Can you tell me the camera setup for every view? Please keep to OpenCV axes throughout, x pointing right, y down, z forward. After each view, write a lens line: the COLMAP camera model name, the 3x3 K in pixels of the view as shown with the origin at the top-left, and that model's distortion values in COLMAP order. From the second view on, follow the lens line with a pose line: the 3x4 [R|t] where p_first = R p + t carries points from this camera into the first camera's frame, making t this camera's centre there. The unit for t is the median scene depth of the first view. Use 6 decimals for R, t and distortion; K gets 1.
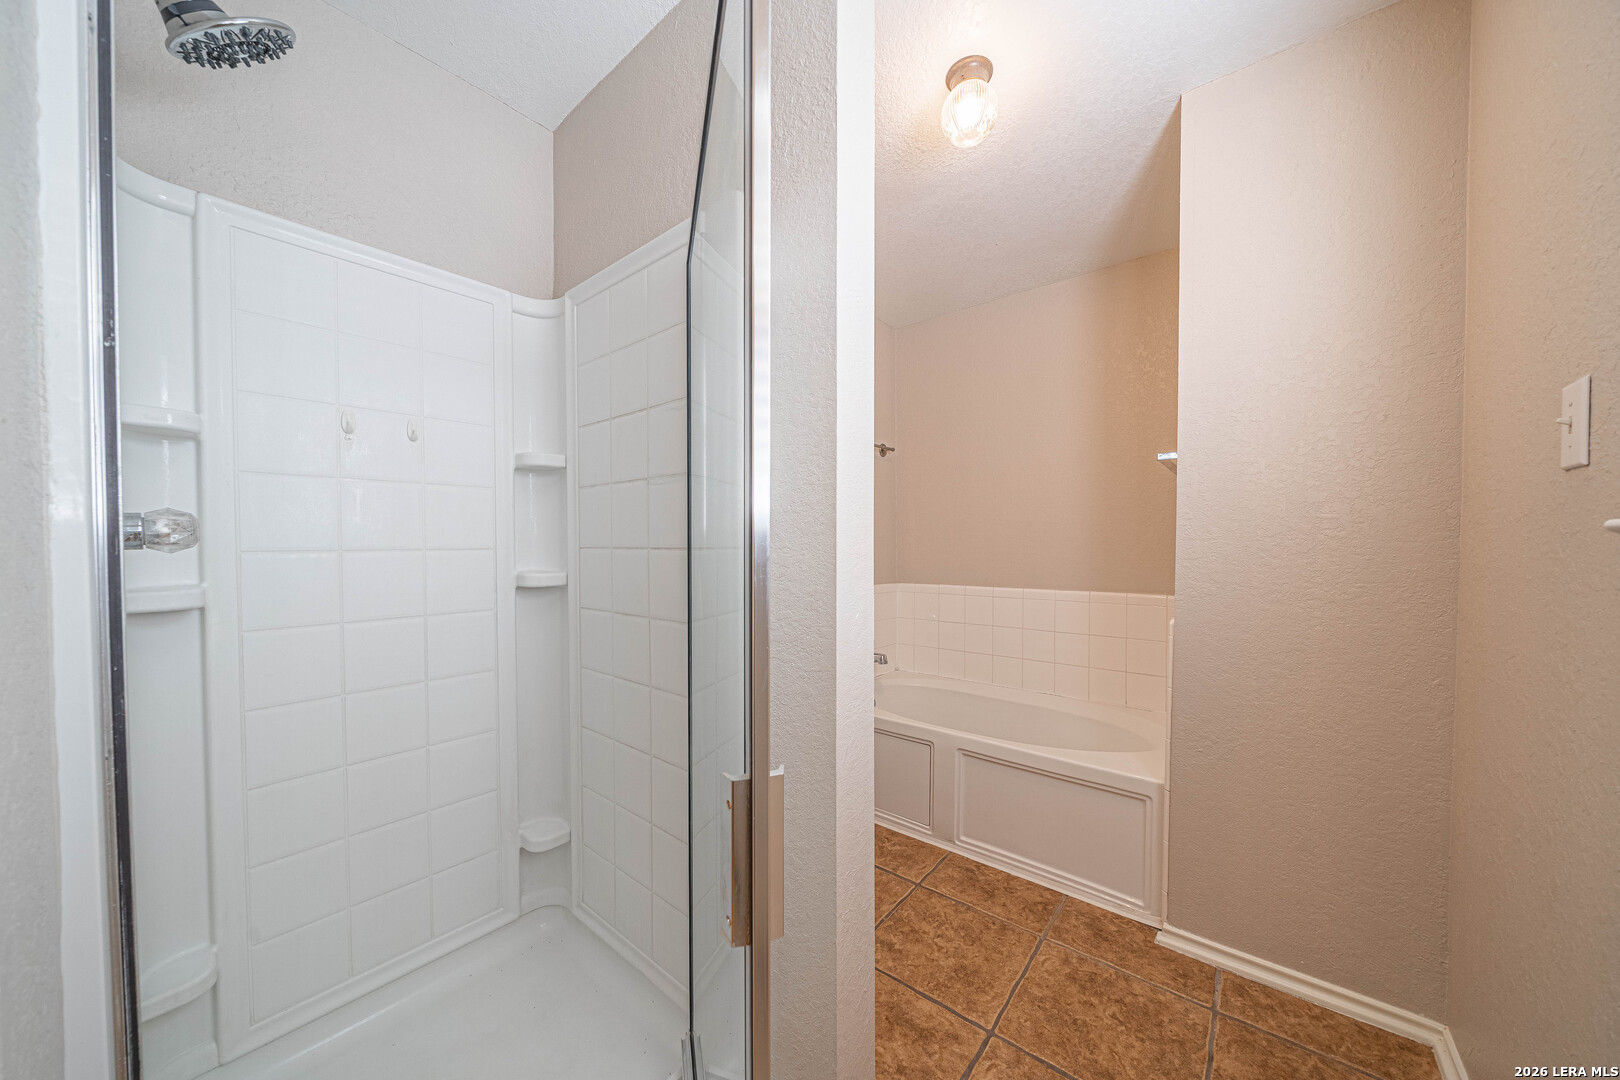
lens RADIAL K [[561.8, 0, 804.6], [0, 561.8, 546.1], [0, 0, 1]] dist [-0.001757, -0.000177]
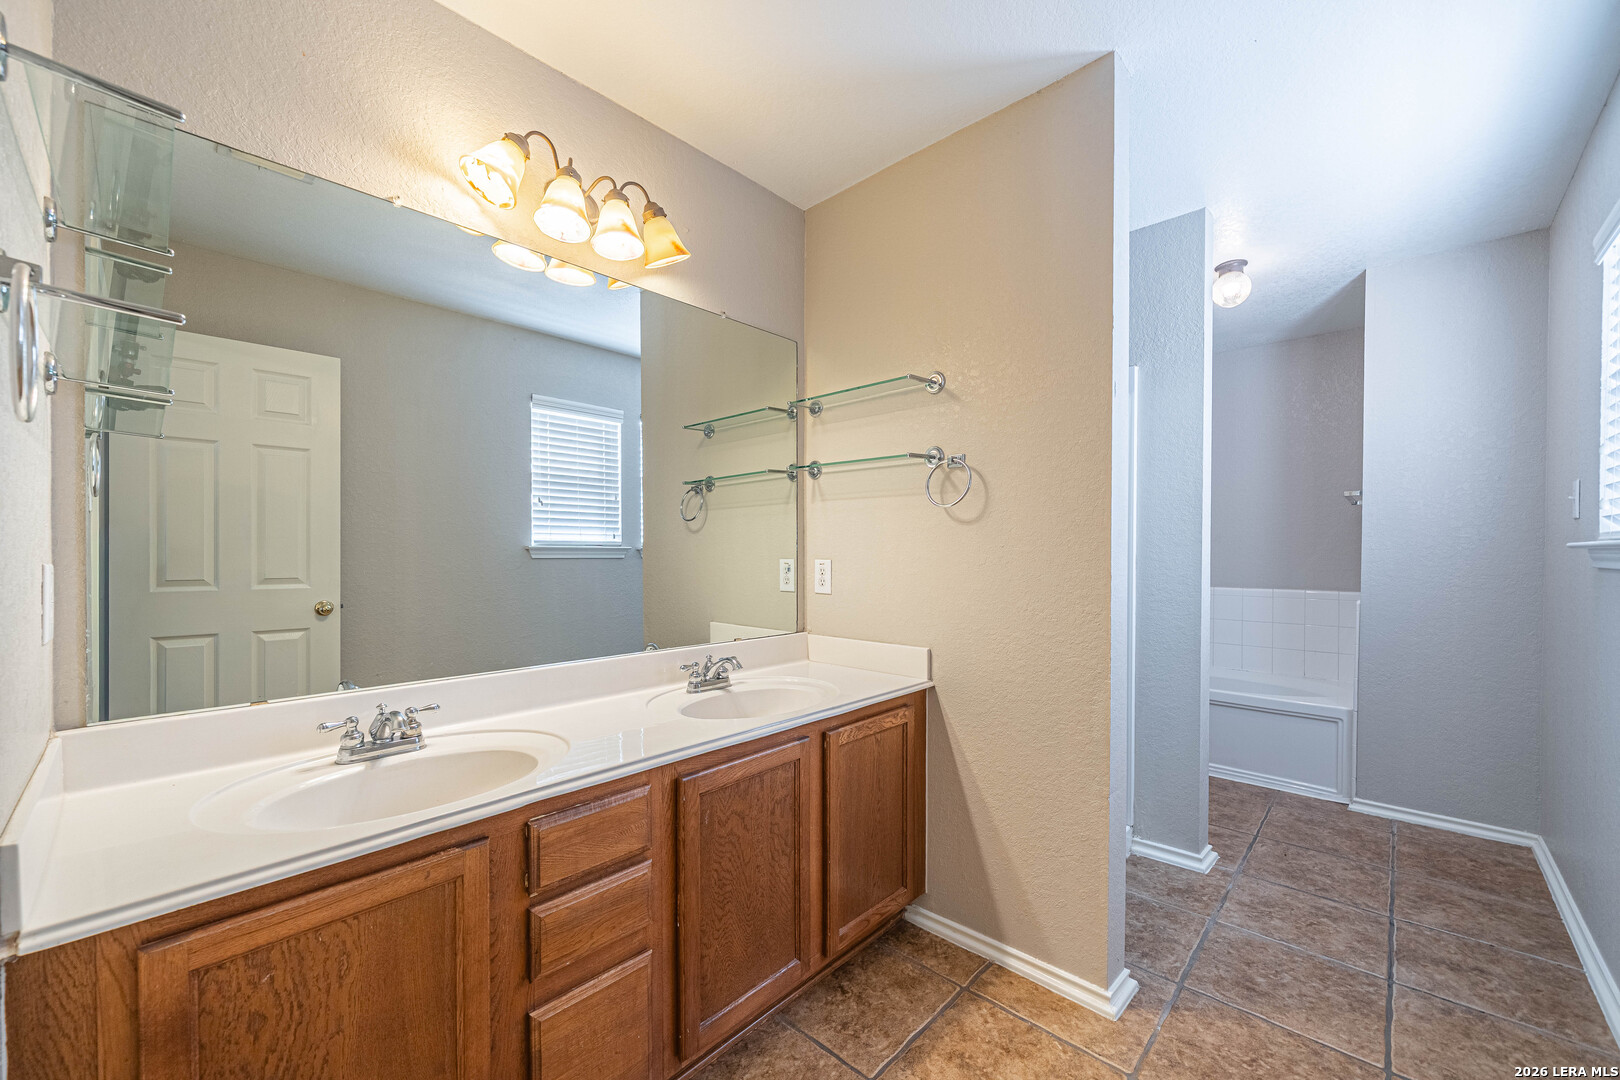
lens RADIAL K [[627.0, 0, 810.8], [0, 627.0, 550.1], [0, 0, 1]] dist [-0.000302, 0.000071]
pose [[0.997454, 0.000662, -0.071309, -0.746280], [-0.001150, 0.999976, -0.006811, 0.003265], [0.071303, 0.006876, 0.997431, -0.853891]]
